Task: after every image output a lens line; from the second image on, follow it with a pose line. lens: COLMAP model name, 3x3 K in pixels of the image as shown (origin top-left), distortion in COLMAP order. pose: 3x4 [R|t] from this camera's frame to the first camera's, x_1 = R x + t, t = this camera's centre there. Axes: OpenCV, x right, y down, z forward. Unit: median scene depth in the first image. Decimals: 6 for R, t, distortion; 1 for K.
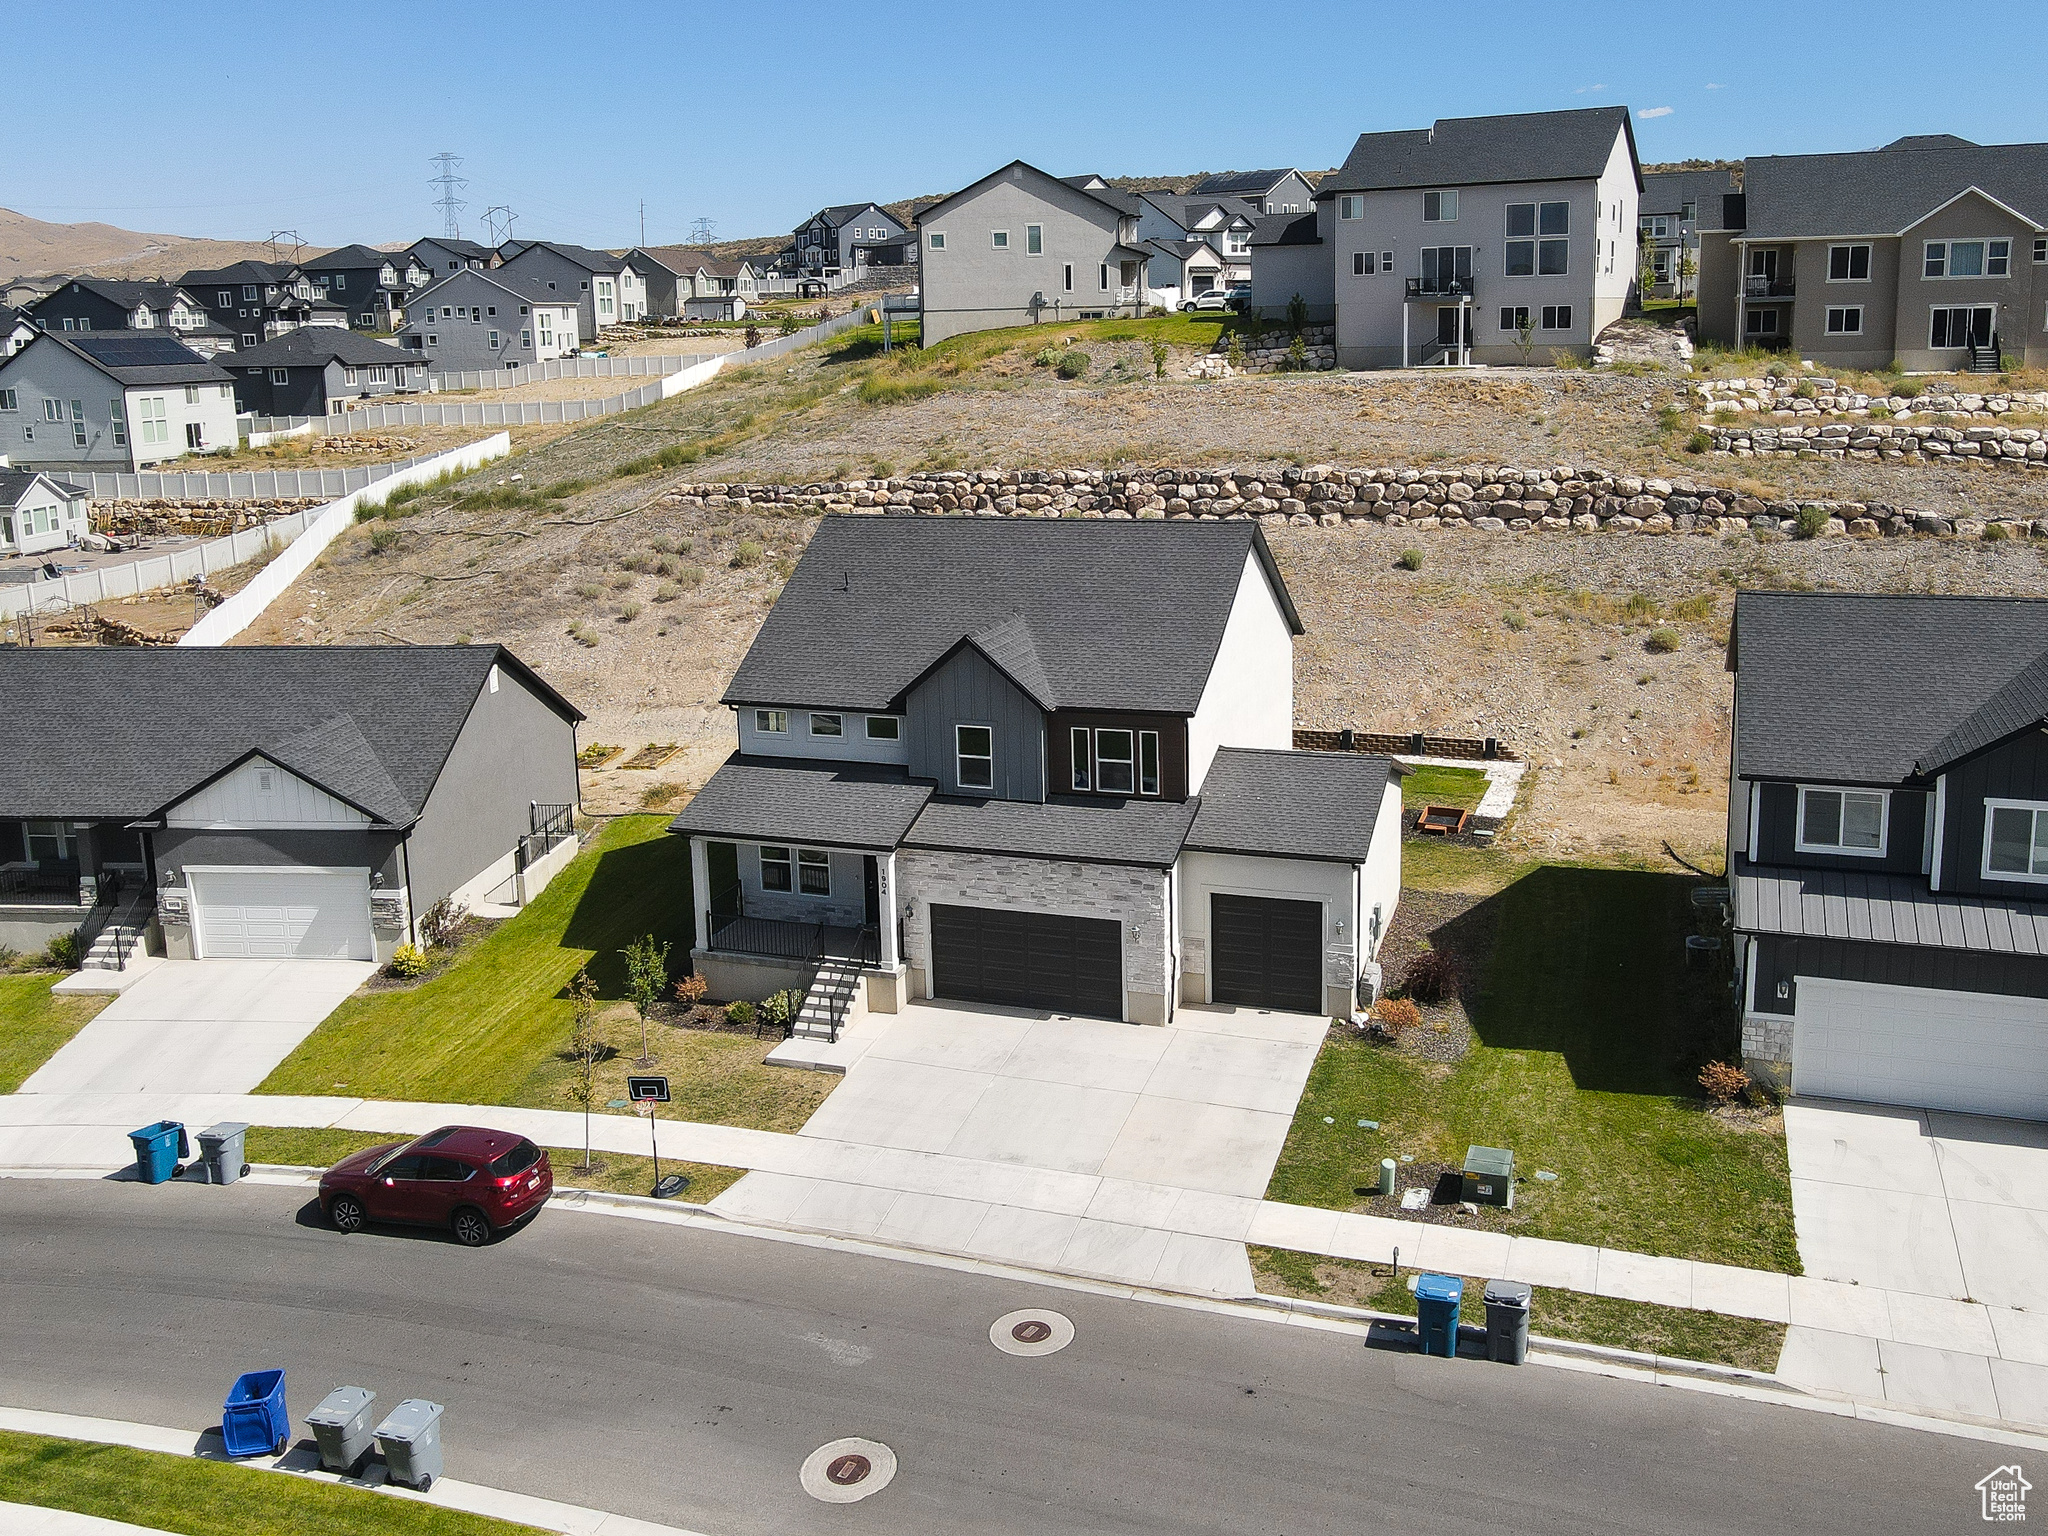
lens RADIAL K [[1758.5, 0, 1089.9], [0, 1758.5, 675.9], [0, 0, 1]] dist [-0.030231, 0.100530]
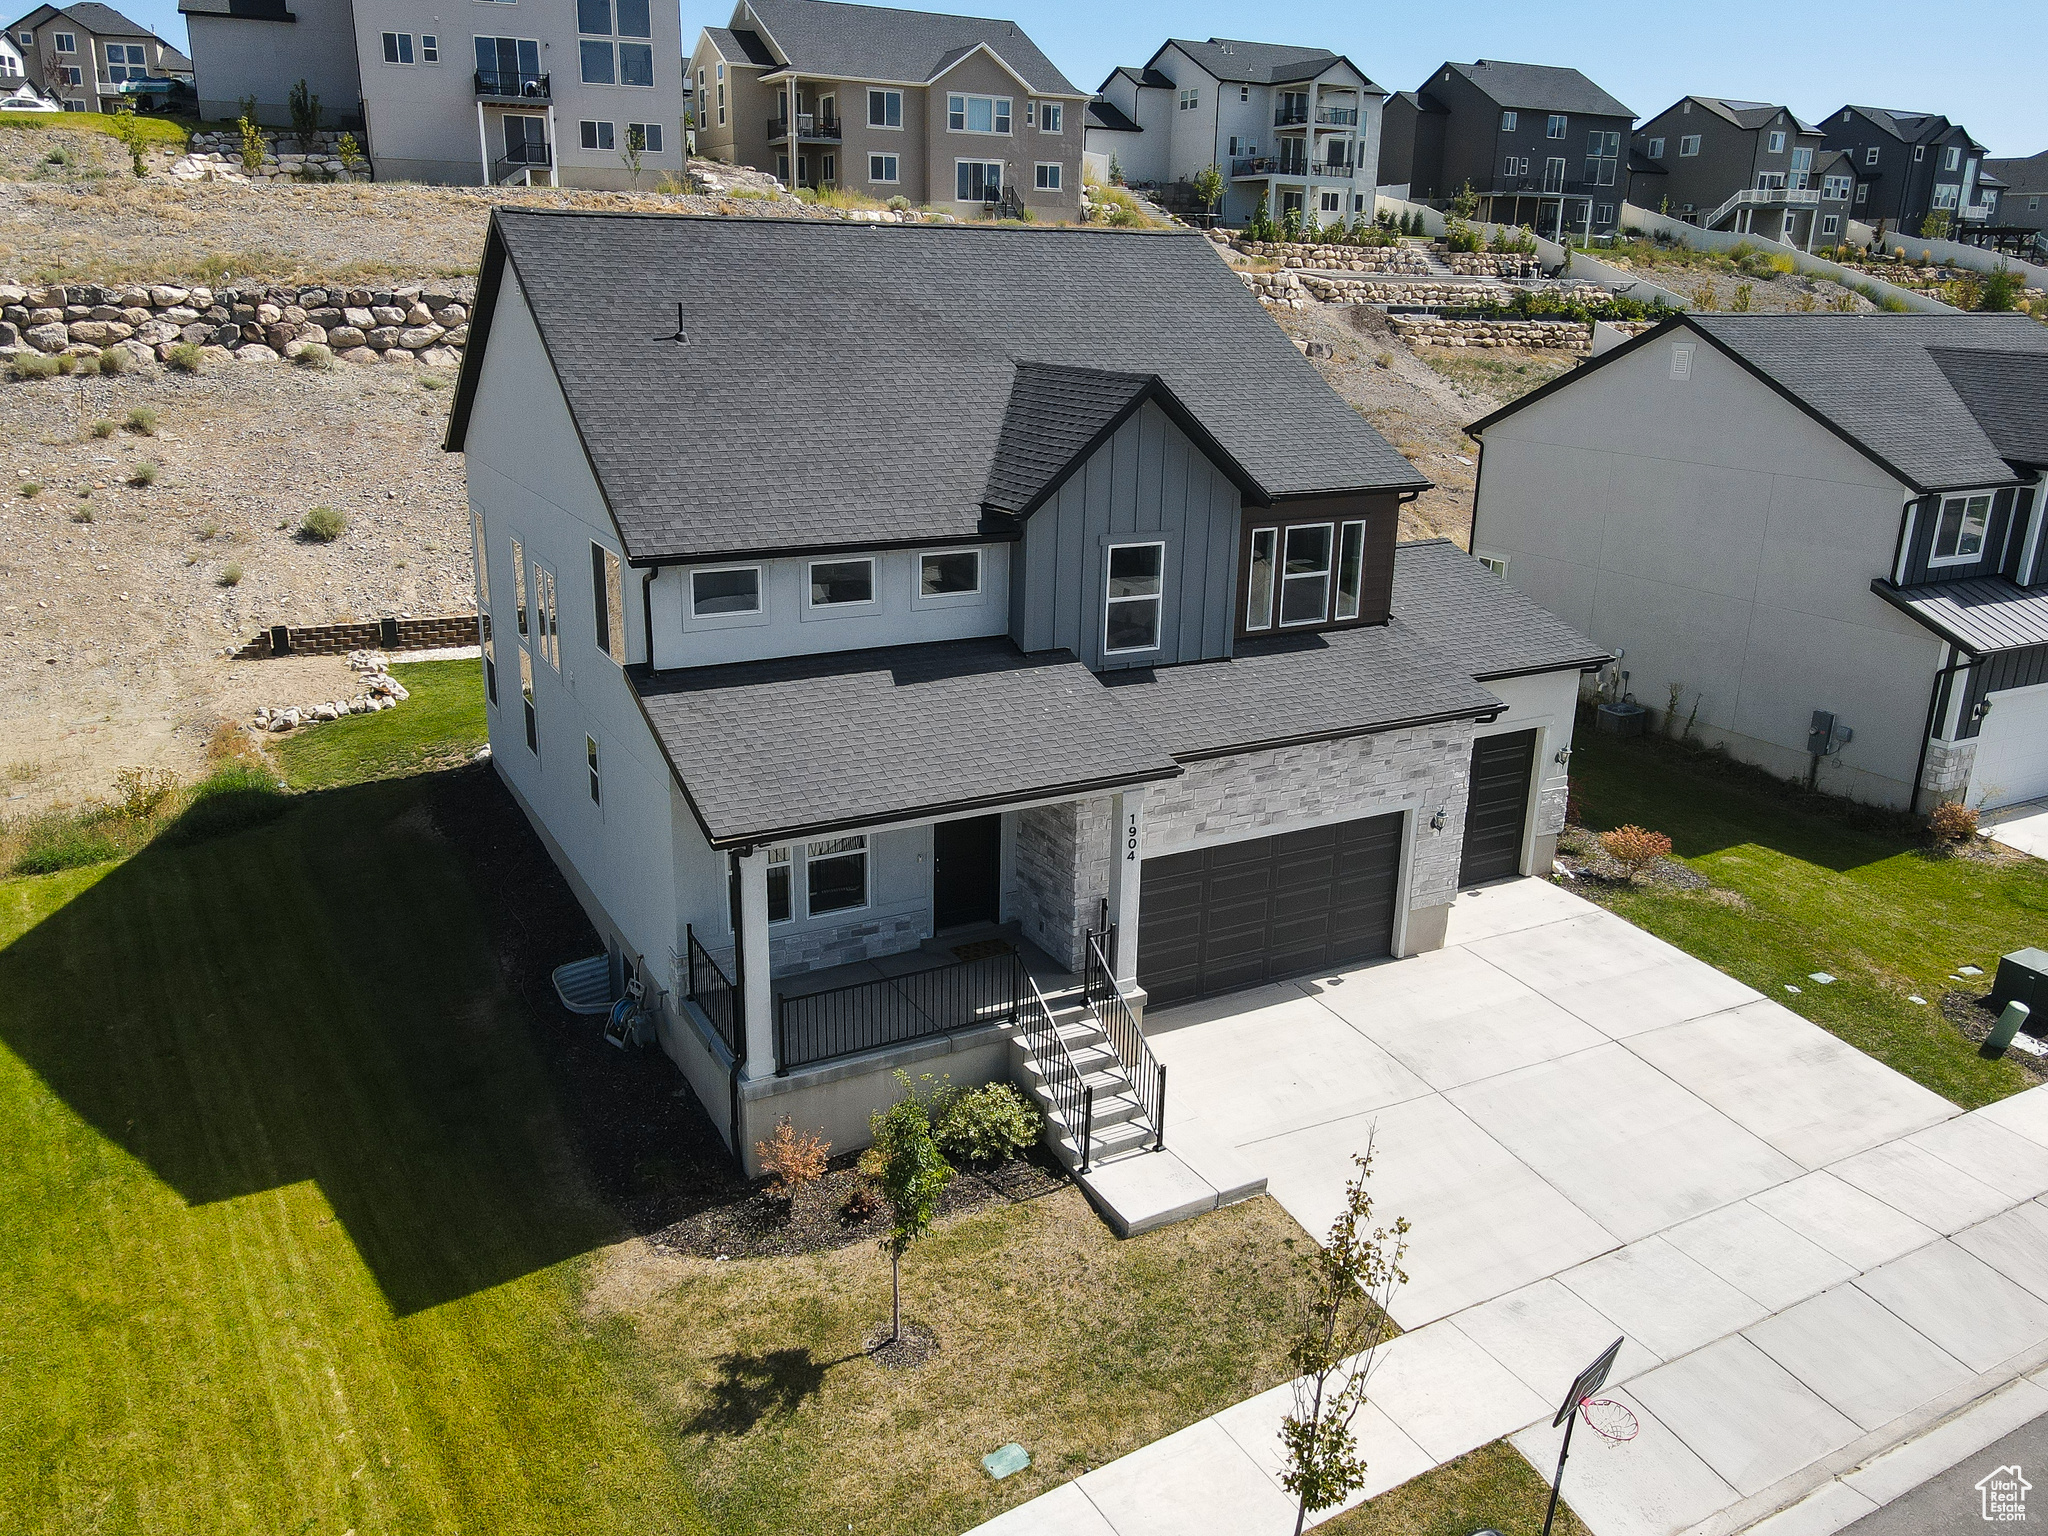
lens RADIAL K [[1519.4, 0, 1010.1], [0, 1519.4, 766.7], [0, 0, 1]] dist [0.002768, 0.027990]
pose [[0.685254, -0.194174, 0.701943, -0.431380], [0.114286, 0.980533, 0.159670, 0.014960], [-0.719281, -0.029193, 0.694105, 0.644901]]
